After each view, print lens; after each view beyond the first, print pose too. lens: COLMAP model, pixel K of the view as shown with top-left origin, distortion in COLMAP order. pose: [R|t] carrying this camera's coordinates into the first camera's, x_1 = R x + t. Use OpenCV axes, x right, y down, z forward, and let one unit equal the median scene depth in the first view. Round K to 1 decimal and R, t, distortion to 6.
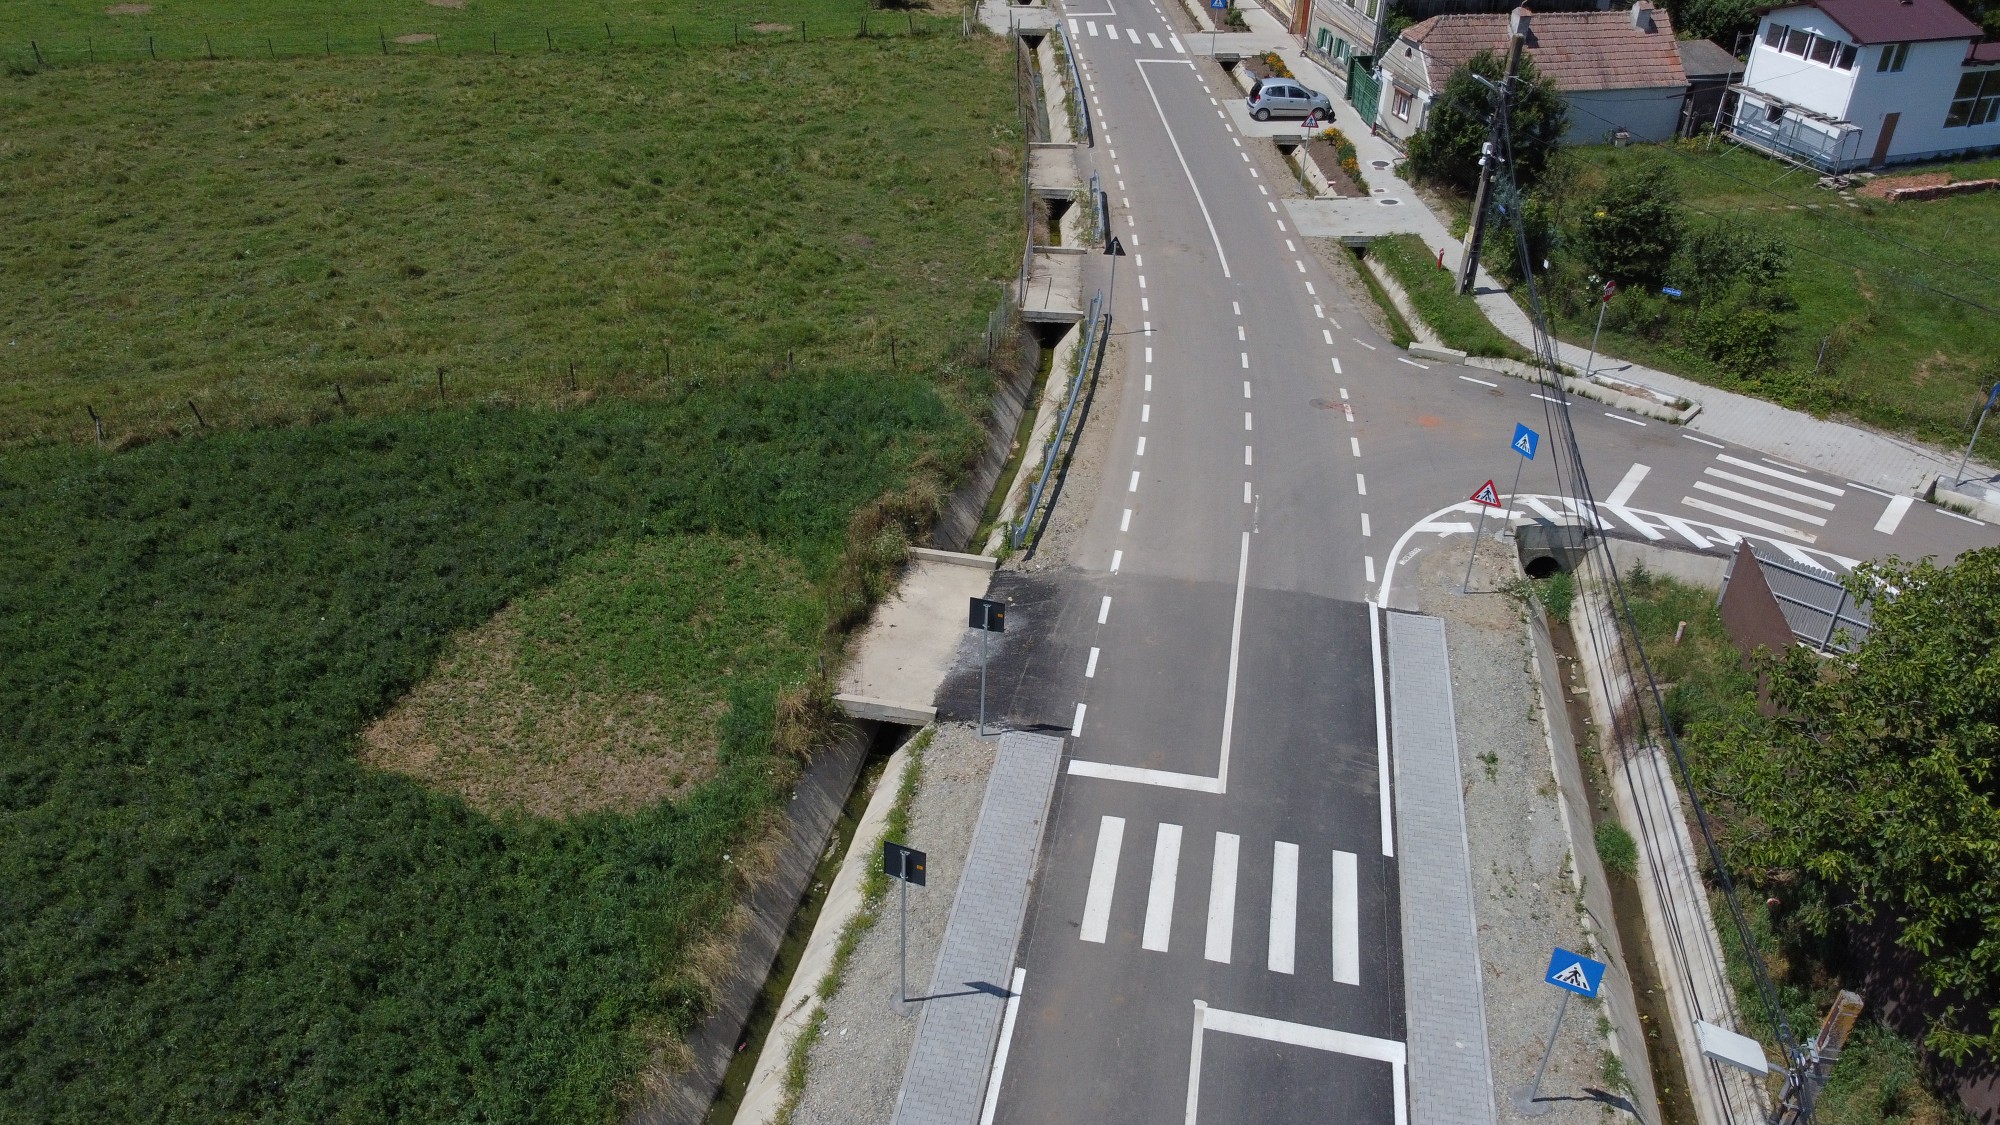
lens RADIAL K [[1457.6, 0, 1000.0], [0, 1457.6, 562.5], [0, 0, 1]] dist [-0.010045, -0.002004]
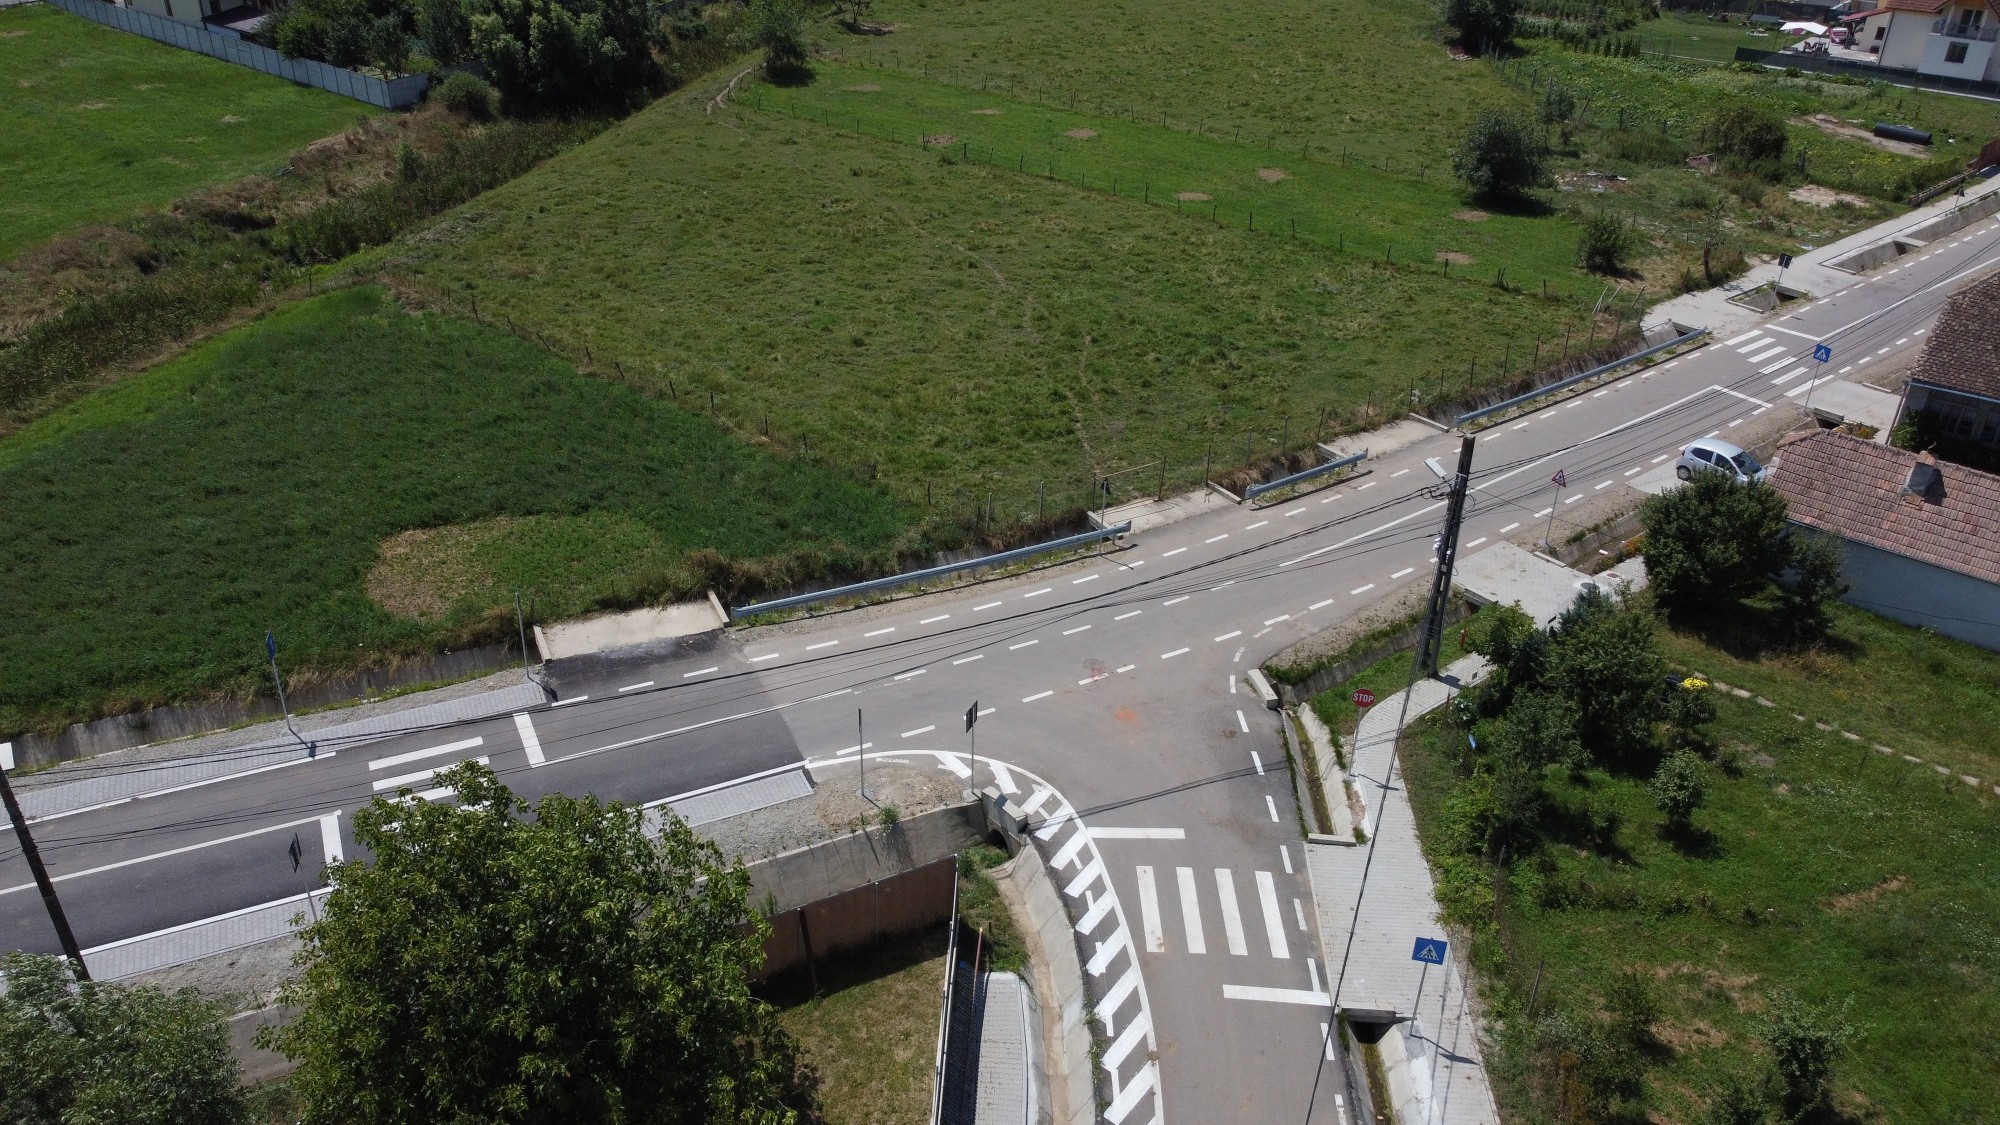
lens RADIAL K [[1479.0, 0, 1000.0], [0, 1479.0, 562.5], [0, 0, 1]] dist [0.000522, -0.001663]
pose [[0.606508, 0.386484, -0.694822, 1.083734], [-0.445729, 0.888943, 0.105386, -0.308230], [0.658387, 0.245785, 0.711418, 0.137343]]
